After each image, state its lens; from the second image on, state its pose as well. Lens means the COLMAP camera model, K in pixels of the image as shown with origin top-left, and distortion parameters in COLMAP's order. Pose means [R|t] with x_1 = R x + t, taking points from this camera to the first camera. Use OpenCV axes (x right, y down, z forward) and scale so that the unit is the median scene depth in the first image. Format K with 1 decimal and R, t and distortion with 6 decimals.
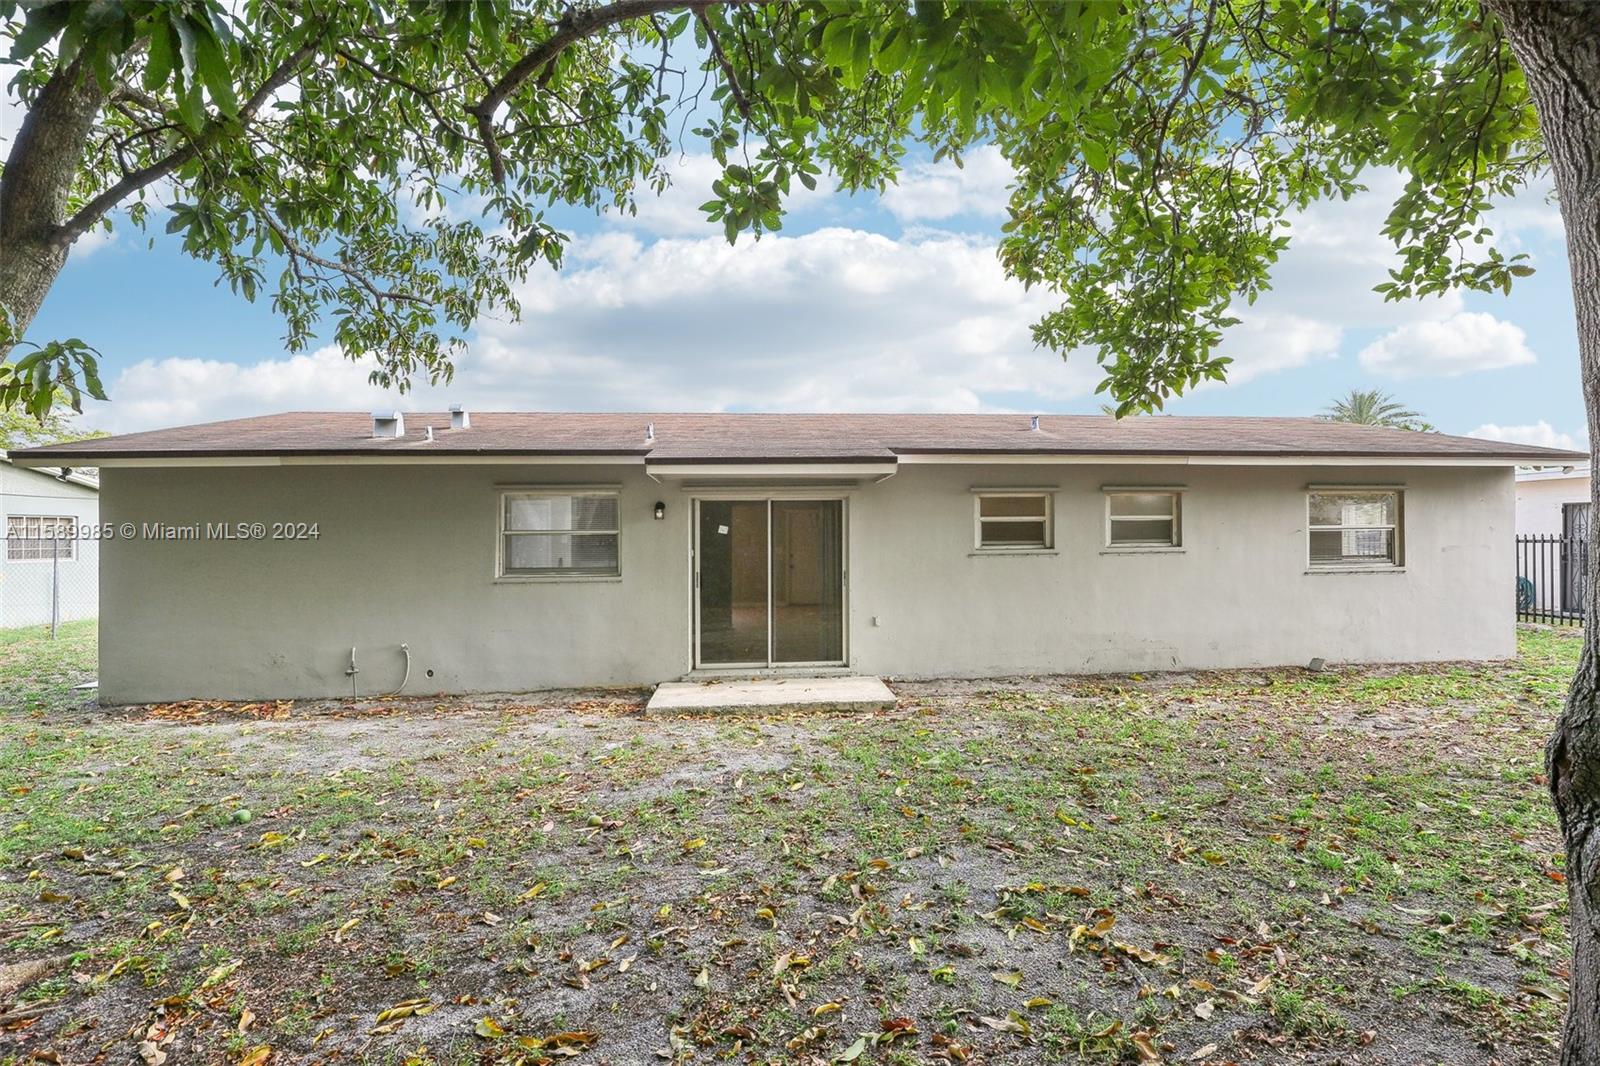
lens RADIAL K [[759.5, 0, 796.7], [0, 759.5, 530.2], [0, 0, 1]] dist [-0.024764, 0.001367]
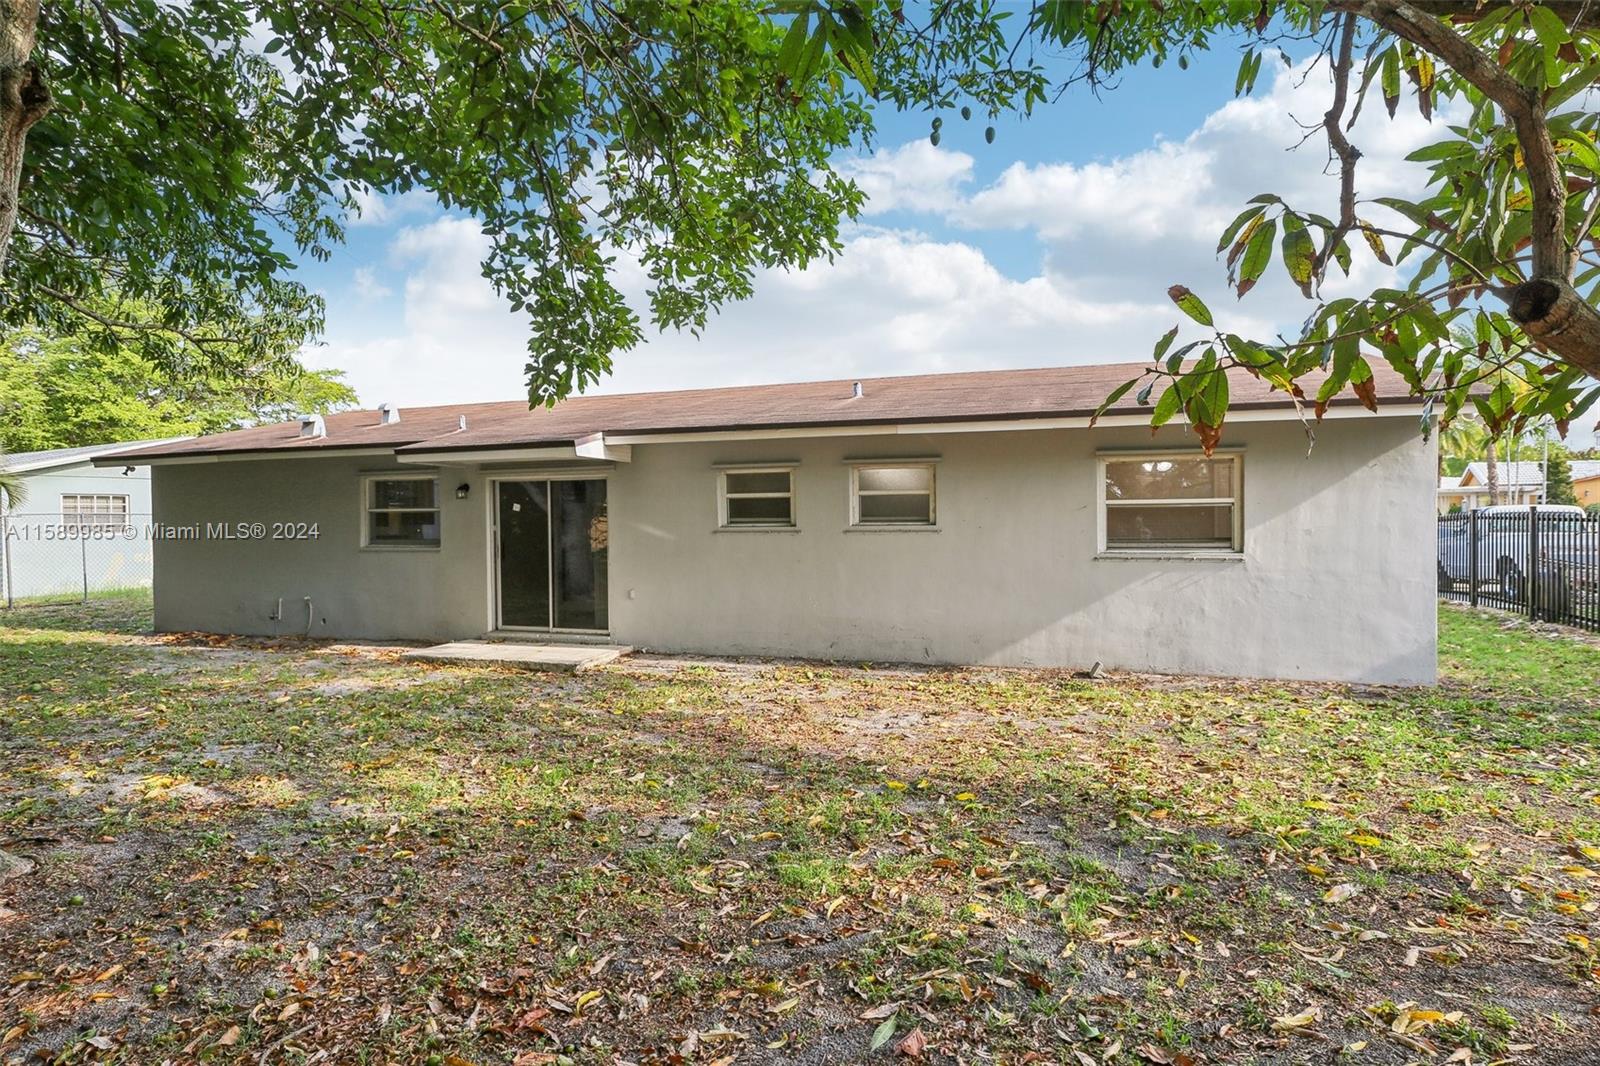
lens RADIAL K [[868.1, 0, 798.8], [0, 868.1, 533.0], [0, 0, 1]] dist [-0.011444, 0.002256]
pose [[0.910528, 0.009586, -0.413337, 0.813758], [0.005880, 0.999330, 0.036127, -0.006902], [0.413407, -0.035325, 0.909861, 0.002696]]
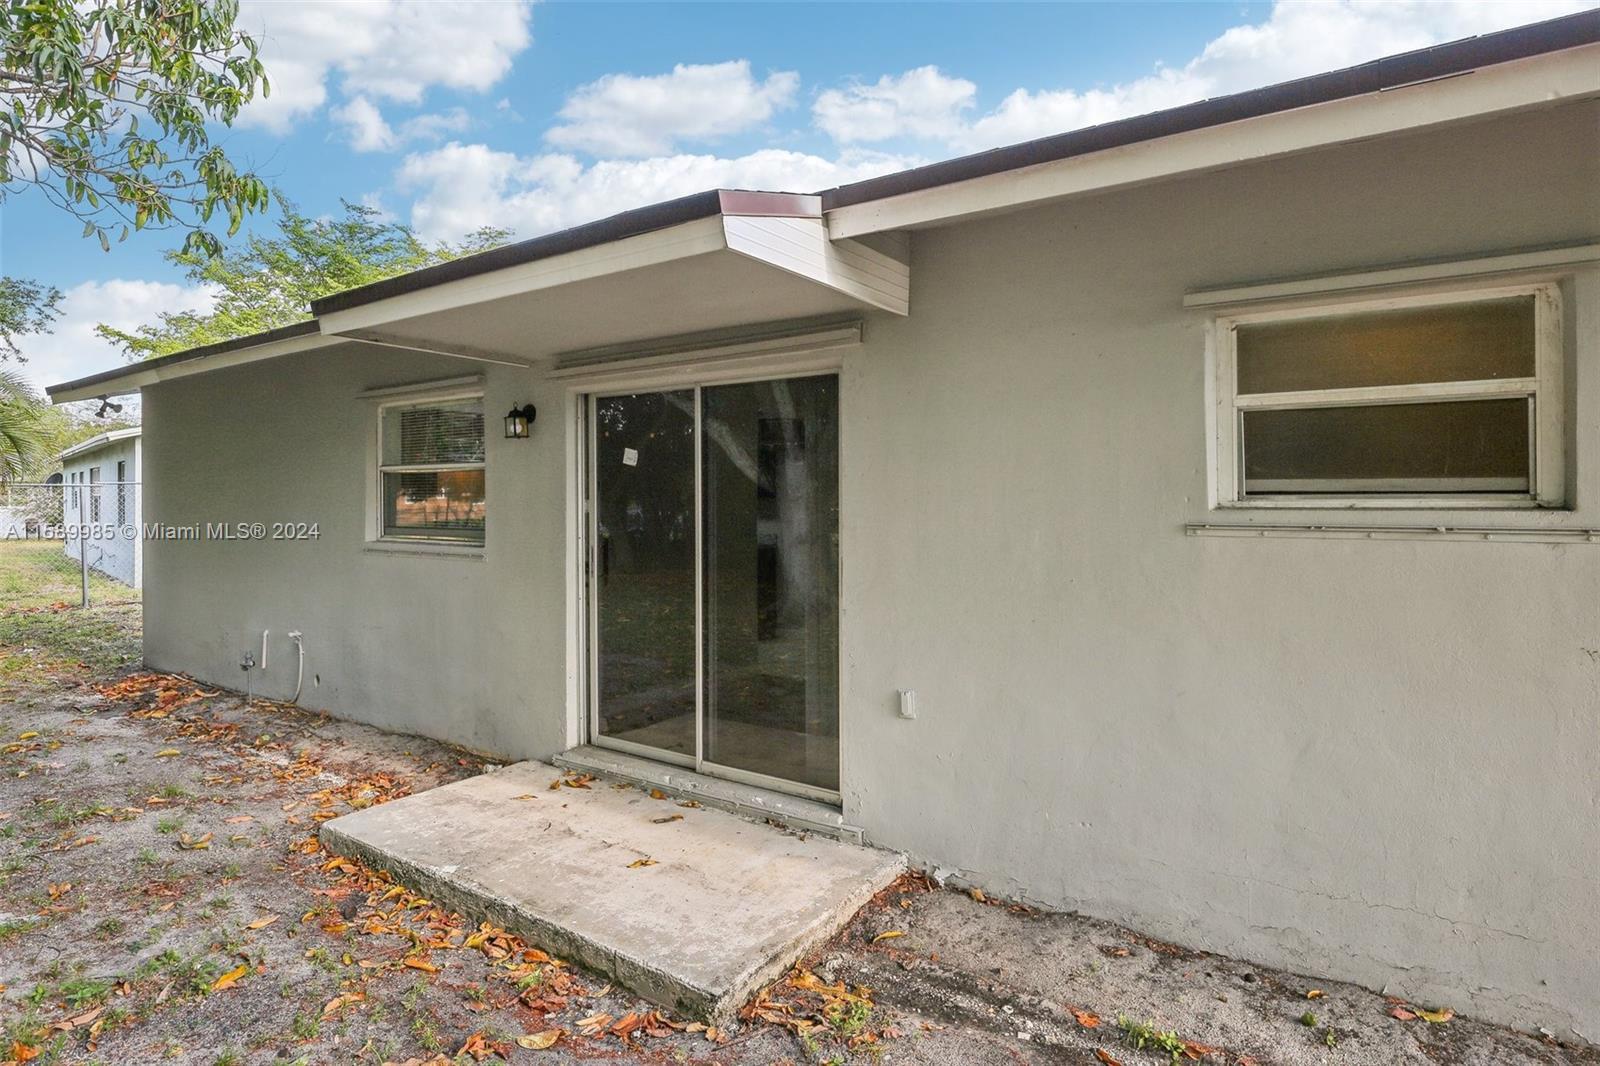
lens RADIAL K [[868.1, 0, 817.6], [0, 868.1, 483.2], [0, 0, 1]] dist [-0.011444, 0.002256]
pose [[0.769085, -0.002599, -0.639141, 0.335074], [0.002845, 0.999996, -0.000644, 0.015940], [0.639140, -0.001323, 0.769089, 0.659443]]
